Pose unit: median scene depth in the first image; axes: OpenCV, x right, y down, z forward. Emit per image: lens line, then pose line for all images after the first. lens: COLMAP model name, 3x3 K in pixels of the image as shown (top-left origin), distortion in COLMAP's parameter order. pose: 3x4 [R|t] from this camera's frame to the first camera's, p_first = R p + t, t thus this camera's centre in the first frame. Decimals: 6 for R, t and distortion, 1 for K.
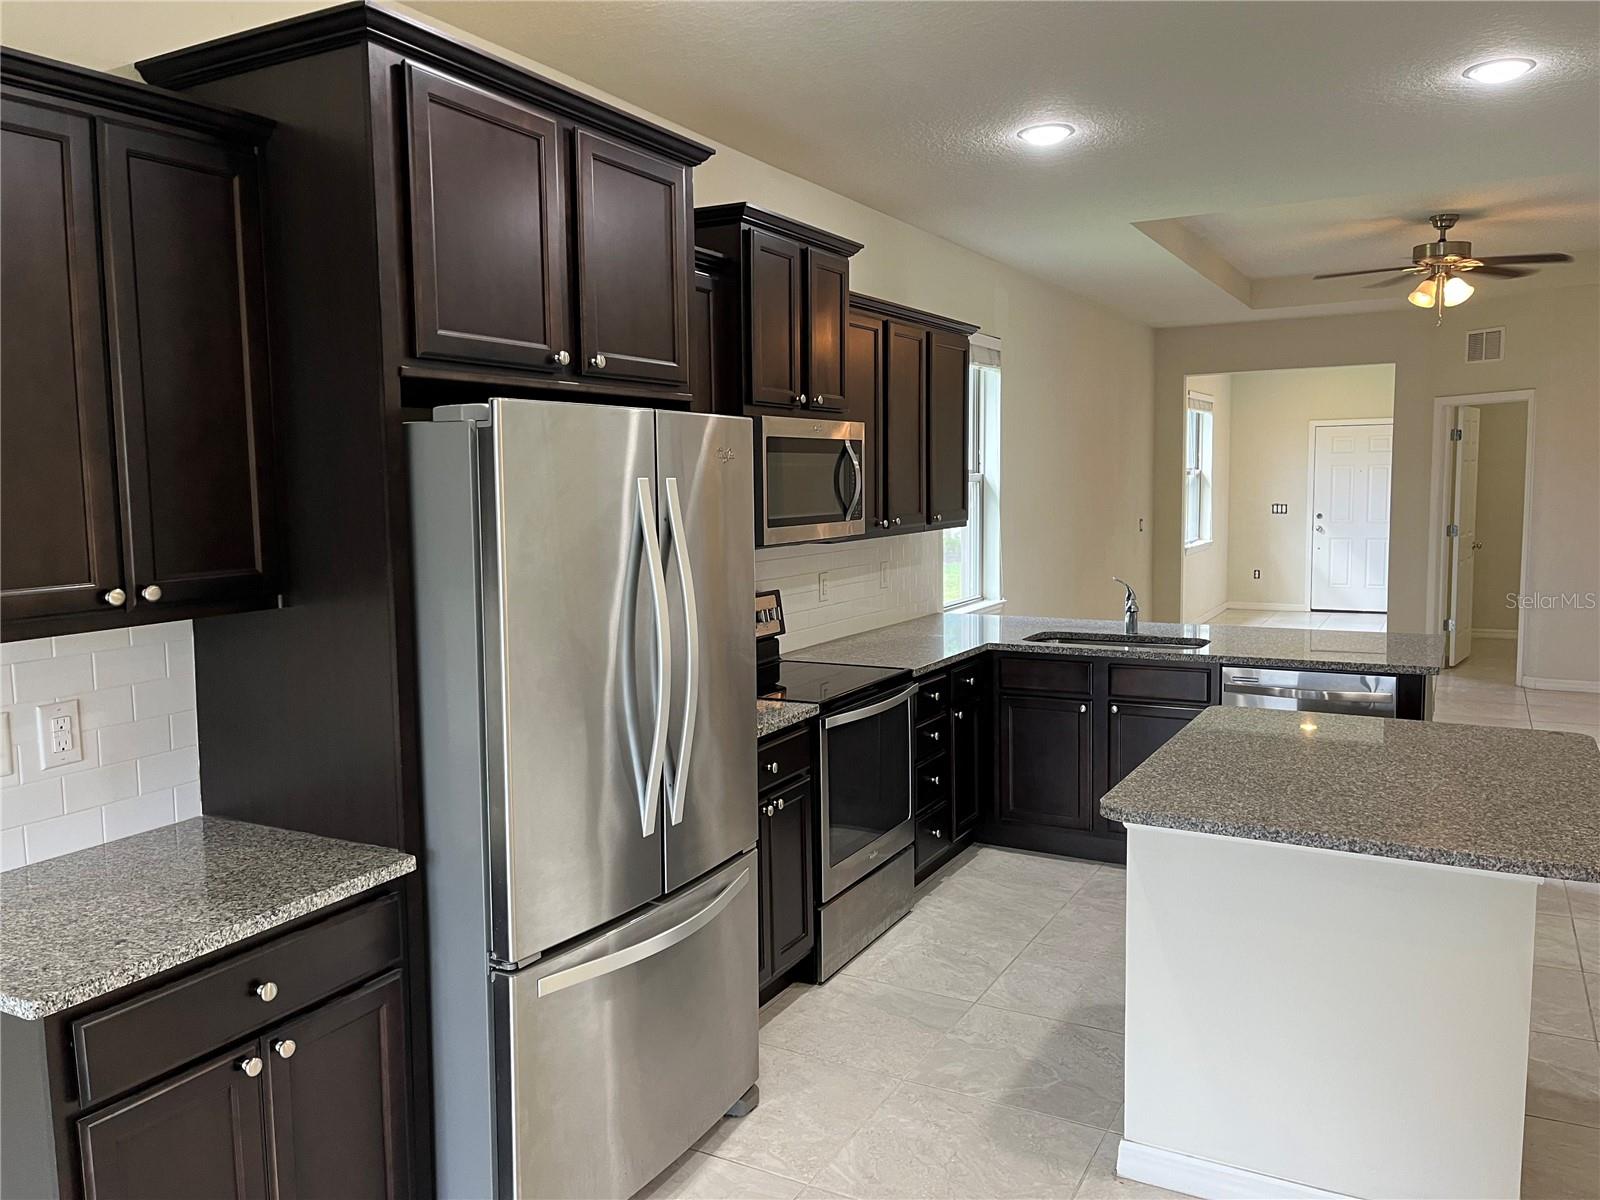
lens RADIAL K [[1202.4, 0, 789.9], [0, 1202.4, 592.4], [0, 0, 1]] dist [0.079657, -0.096521]
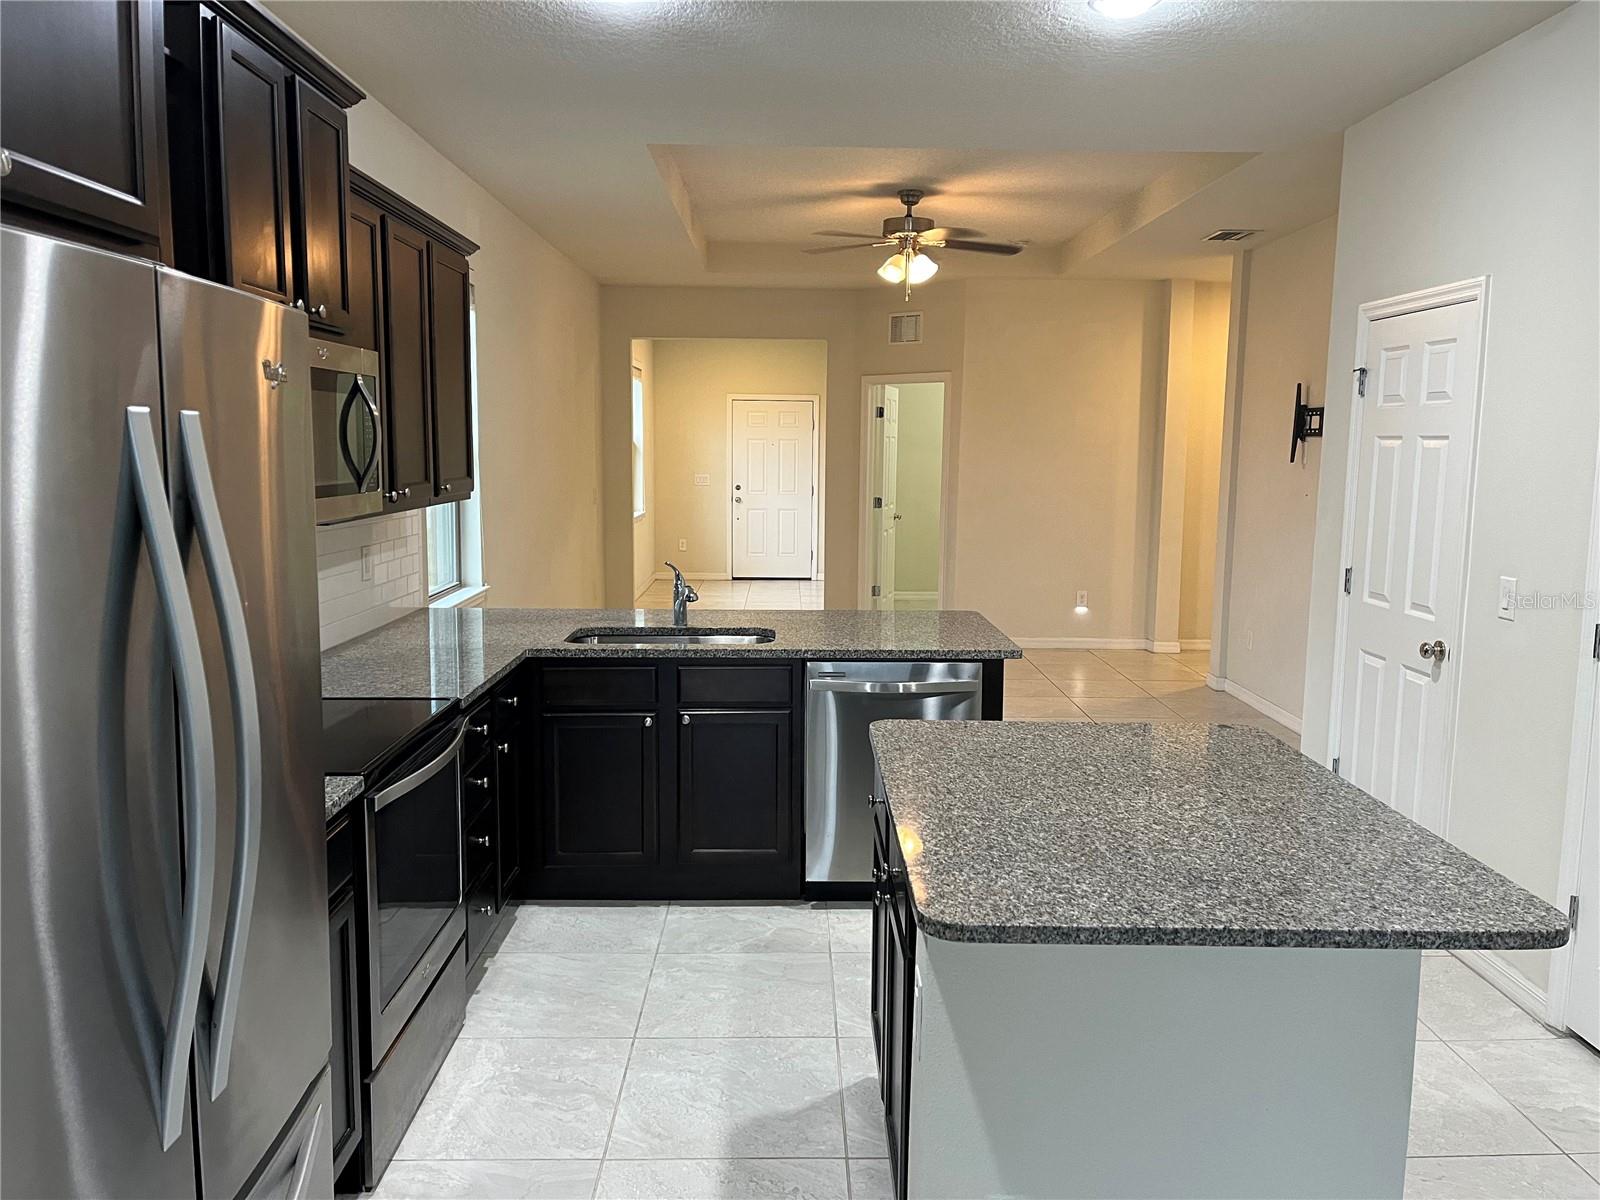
lens RADIAL K [[1202.4, 0, 802.0], [0, 1202.4, 587.2], [0, 0, 1]] dist [0.079657, -0.096521]
pose [[0.867166, -0.035627, 0.496743, -0.077982], [0.024373, 0.999279, 0.029121, -0.018623], [-0.497423, -0.013145, 0.867409, 0.257647]]
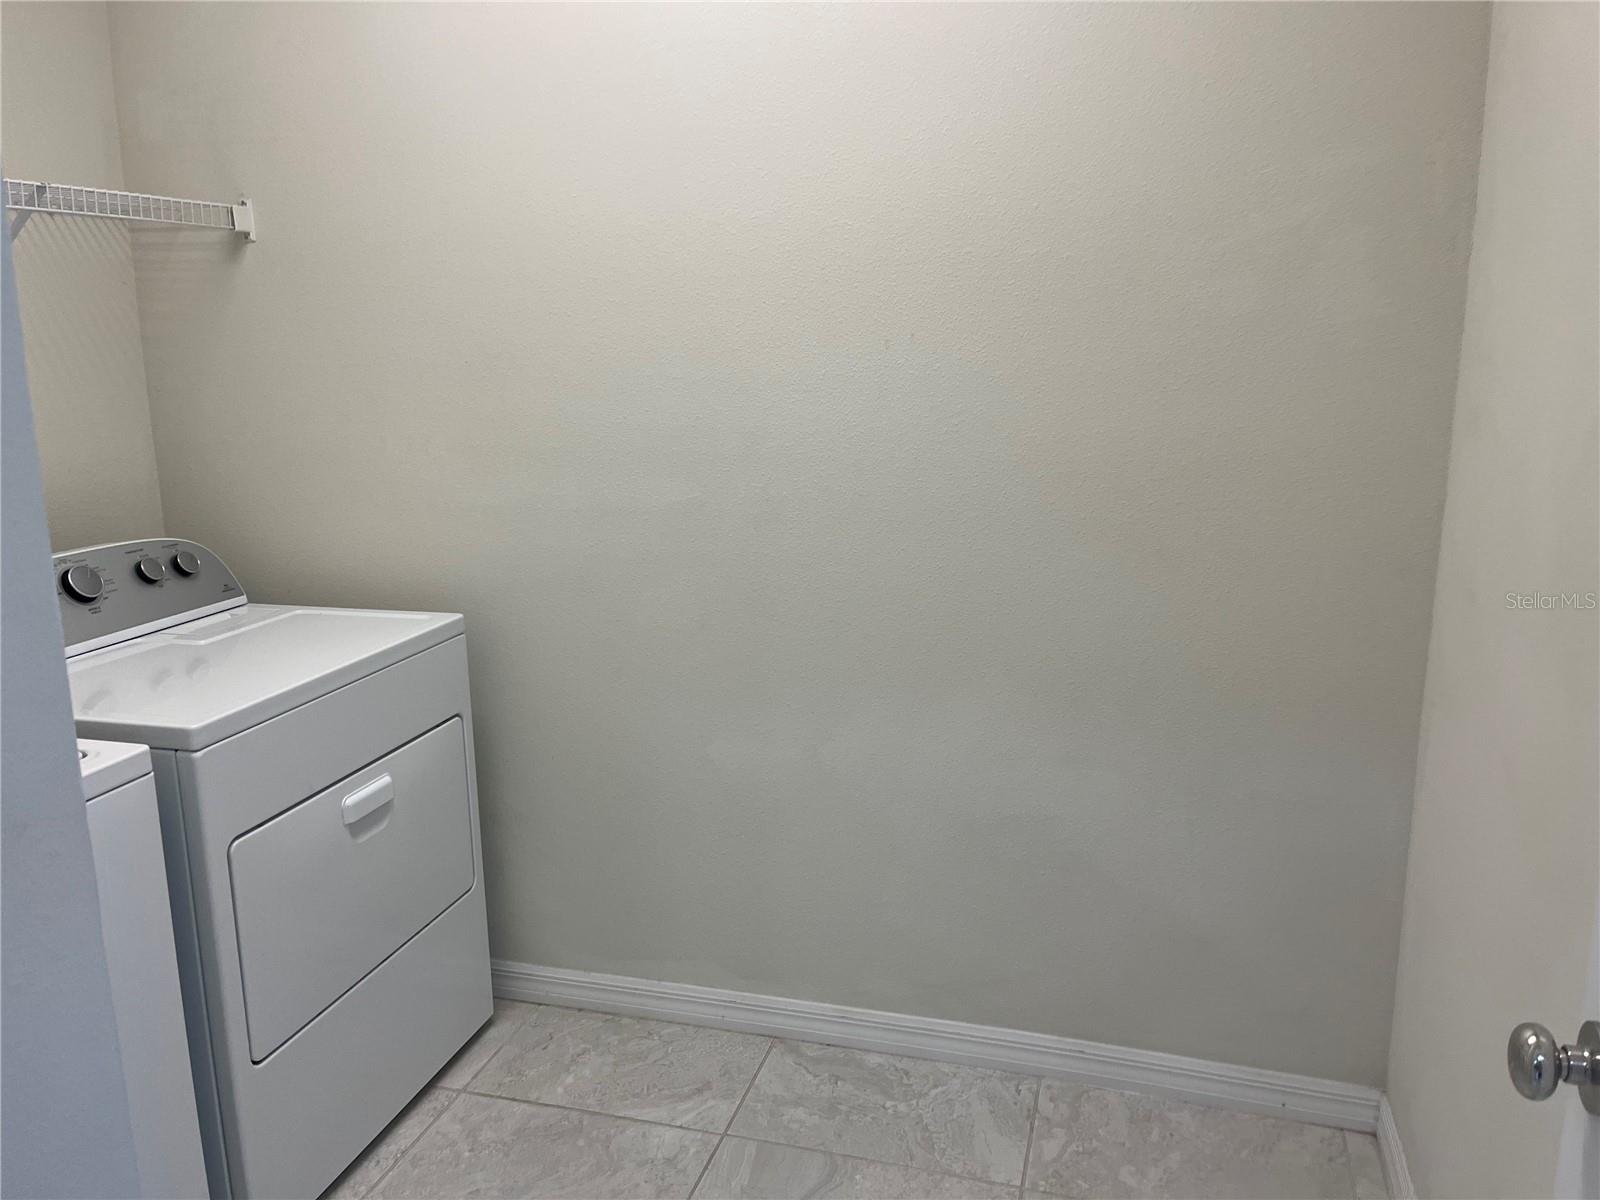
lens RADIAL K [[1202.4, 0, 802.2], [0, 1202.4, 598.9], [0, 0, 1]] dist [0.079657, -0.096521]
pose [[-0.974444, 0.079260, -0.210182, 0.240785], [0.009579, 0.949492, 0.313645, -0.096792], [0.224425, 0.303617, -0.925986, 1.331654]]
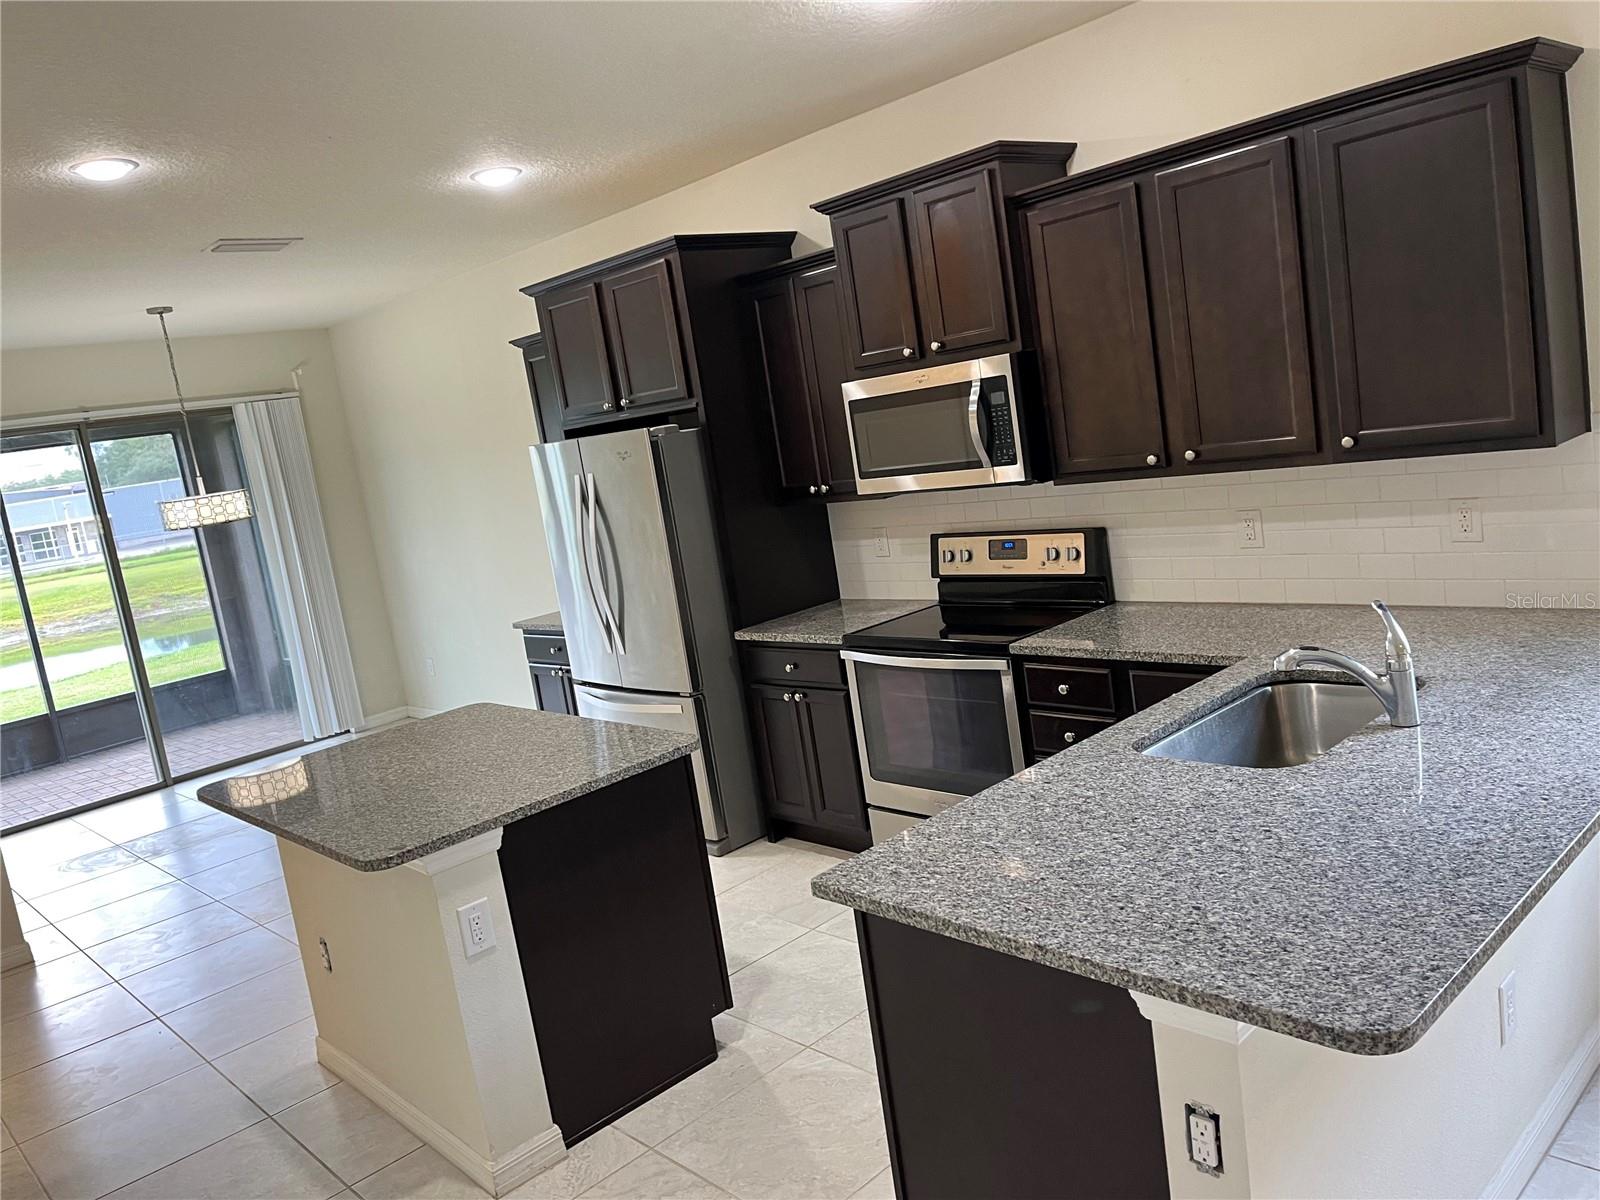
lens RADIAL K [[1202.4, 0, 788.0], [0, 1202.4, 584.0], [0, 0, 1]] dist [0.079657, -0.096521]
pose [[-0.299003, 0.196572, -0.933786, 0.936540], [0.070004, 0.980435, 0.183976, -0.146397], [0.951681, -0.010360, -0.306914, 1.092840]]
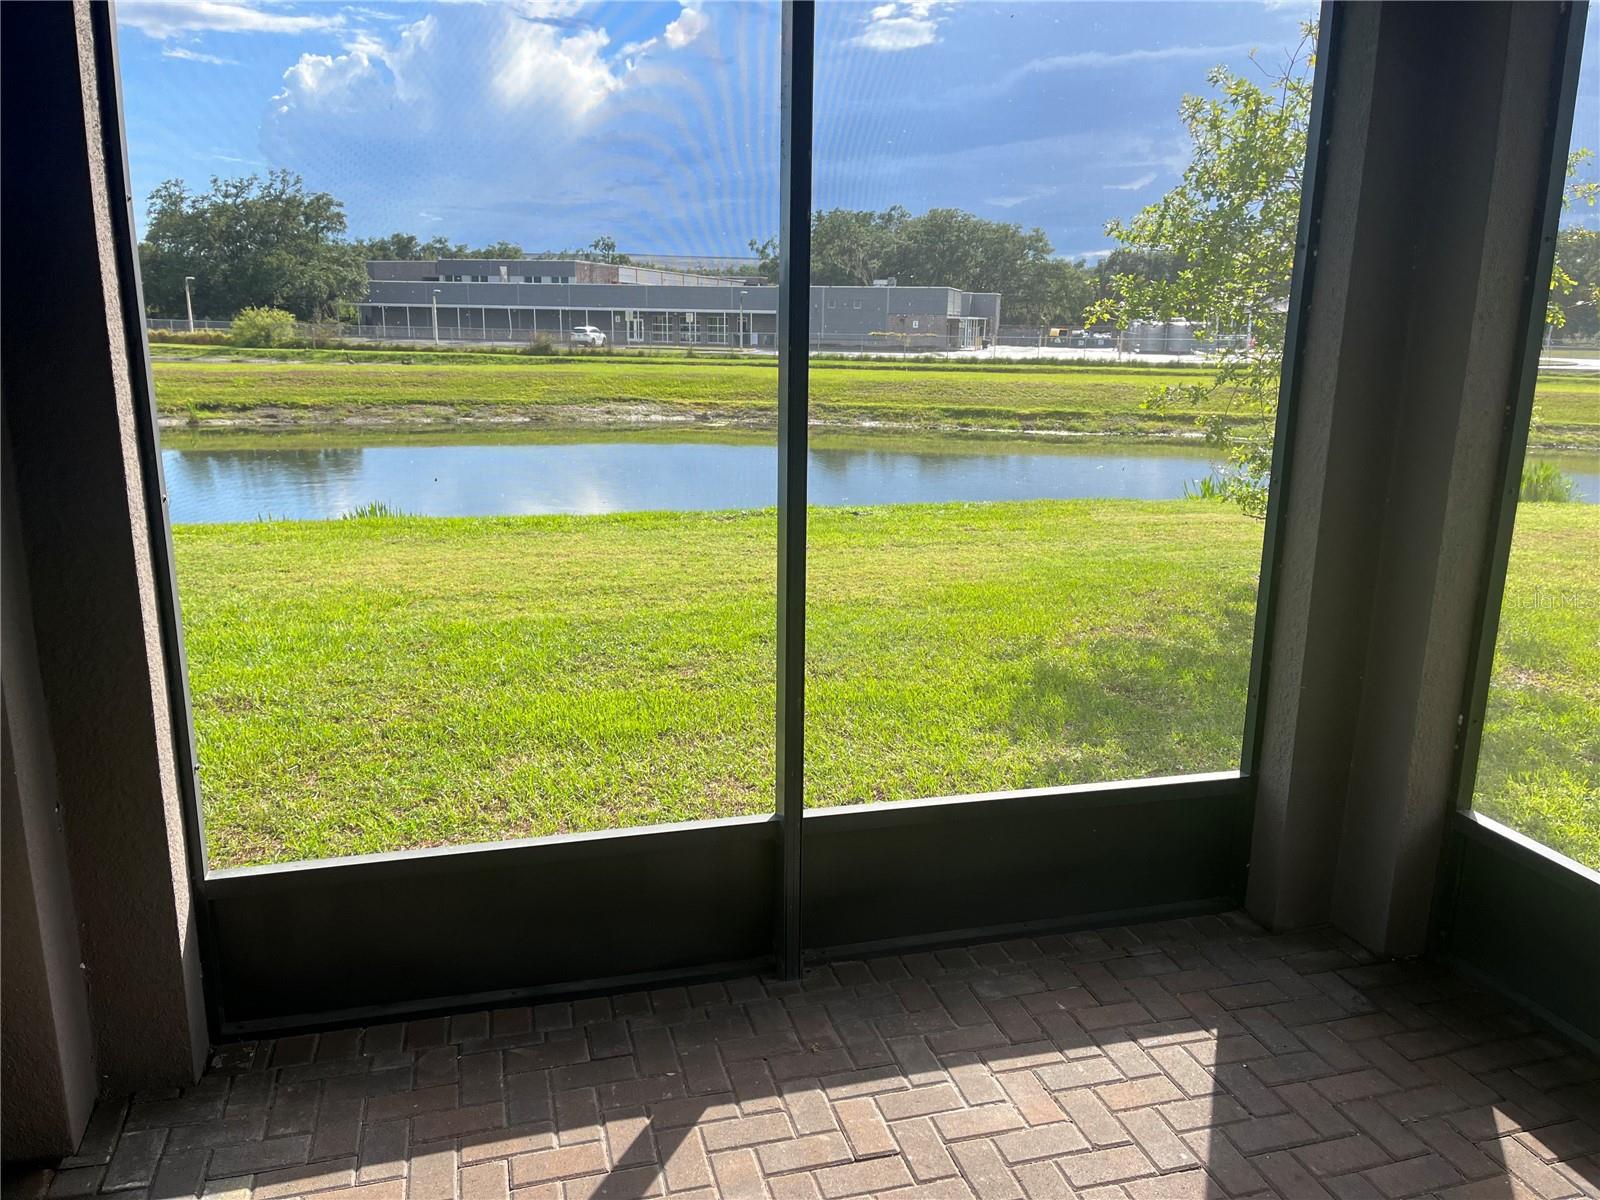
lens RADIAL K [[1202.4, 0, 811.5], [0, 1202.4, 600.2], [0, 0, 1]] dist [0.079657, -0.096521]
pose [[-0.708168, 0.165206, -0.686444, -0.243631], [-0.072194, 0.950200, 0.303163, 0.058309], [0.702343, 0.264248, -0.660974, -0.420077]]
